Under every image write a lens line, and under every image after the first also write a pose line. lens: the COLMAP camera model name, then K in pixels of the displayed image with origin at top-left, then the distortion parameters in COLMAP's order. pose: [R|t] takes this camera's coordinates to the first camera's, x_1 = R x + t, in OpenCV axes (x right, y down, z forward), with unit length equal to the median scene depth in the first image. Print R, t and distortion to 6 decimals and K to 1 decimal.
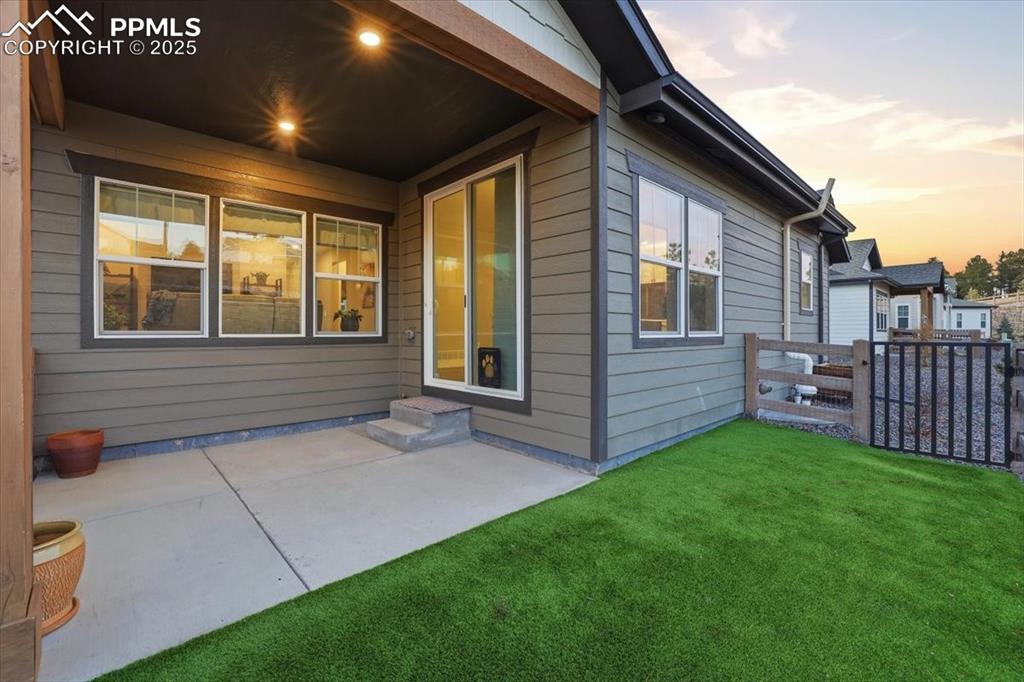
lens RADIAL K [[457.4, 0, 510.2], [0, 457.4, 318.7], [0, 0, 1]] dist [-0.000562, 0.000234]
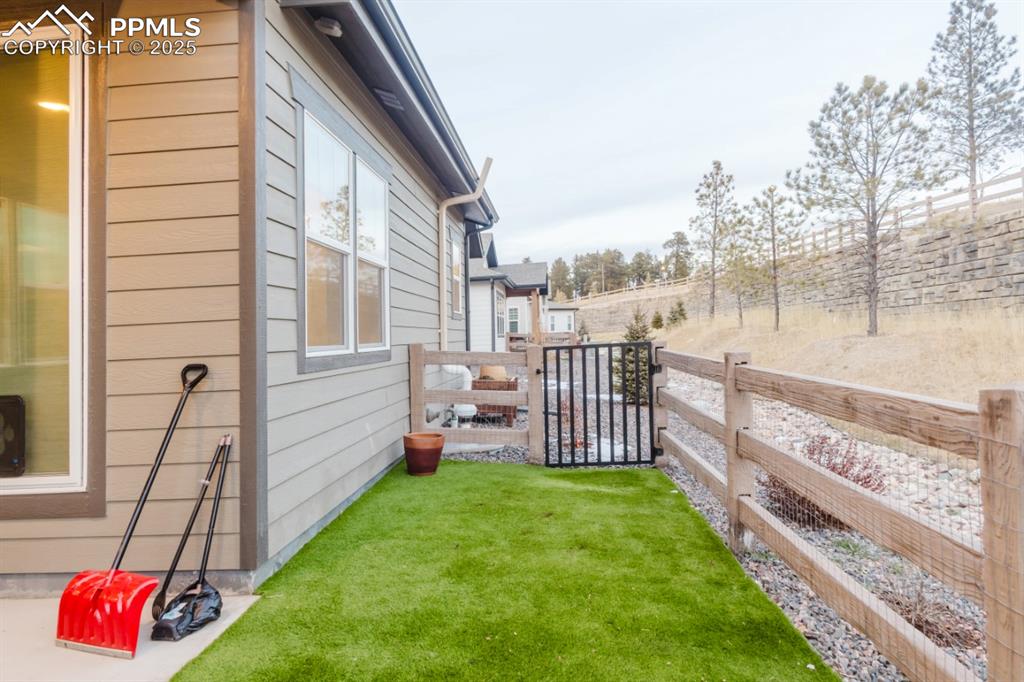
lens RADIAL K [[652.7, 0, 510.4], [0, 652.7, 302.6], [0, 0, 1]] dist [0.003512, 0.000893]
pose [[0.743702, -0.001728, 0.668509, -0.098839], [0.030043, 0.999073, -0.030840, 0.001644], [-0.667836, 0.043020, 0.743064, 0.097427]]
